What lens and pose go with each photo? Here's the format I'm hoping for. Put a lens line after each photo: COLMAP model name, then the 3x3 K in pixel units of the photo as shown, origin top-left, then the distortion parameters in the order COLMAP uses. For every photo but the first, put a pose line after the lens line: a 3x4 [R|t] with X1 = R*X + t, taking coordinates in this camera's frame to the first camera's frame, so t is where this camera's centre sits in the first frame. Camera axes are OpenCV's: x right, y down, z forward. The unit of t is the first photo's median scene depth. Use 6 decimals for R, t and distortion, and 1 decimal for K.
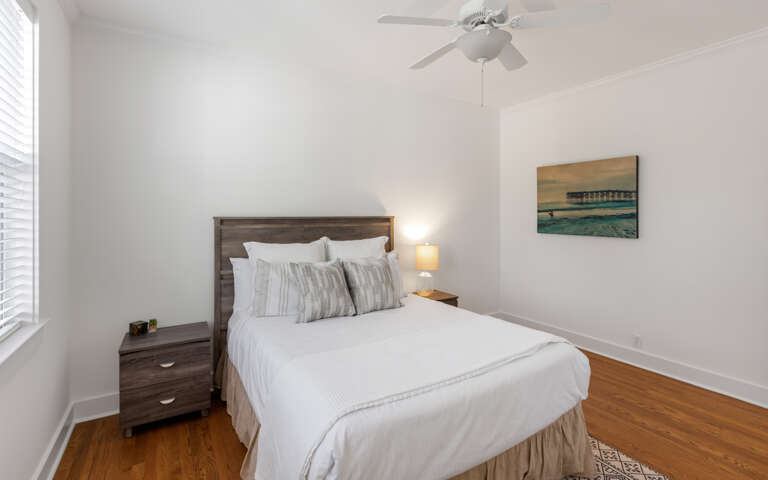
lens RADIAL K [[358.2, 0, 385.2], [0, 358.2, 215.6], [0, 0, 1]] dist [0.000883, 0.000132]
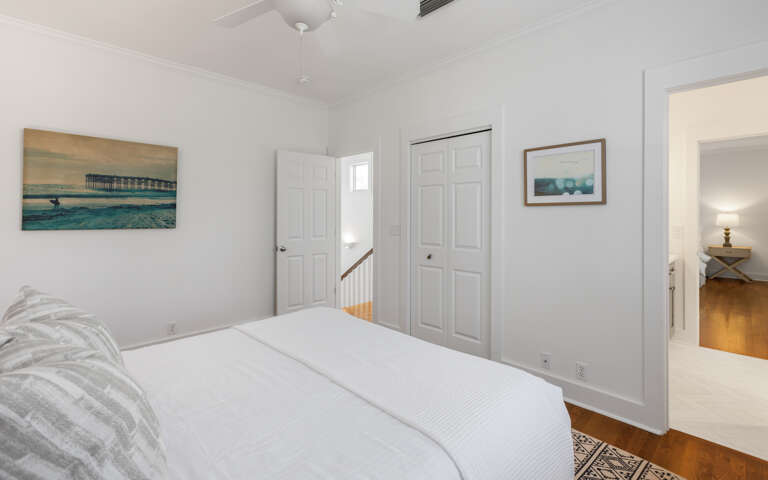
lens RADIAL K [[358.2, 0, 385.2], [0, 358.2, 215.6], [0, 0, 1]] dist [0.000883, 0.000132]
pose [[-0.209360, -0.003649, 0.977832, -0.385872], [-0.003854, 0.999988, 0.002907, 0.020028], [-0.977831, -0.003160, -0.209372, 0.563557]]
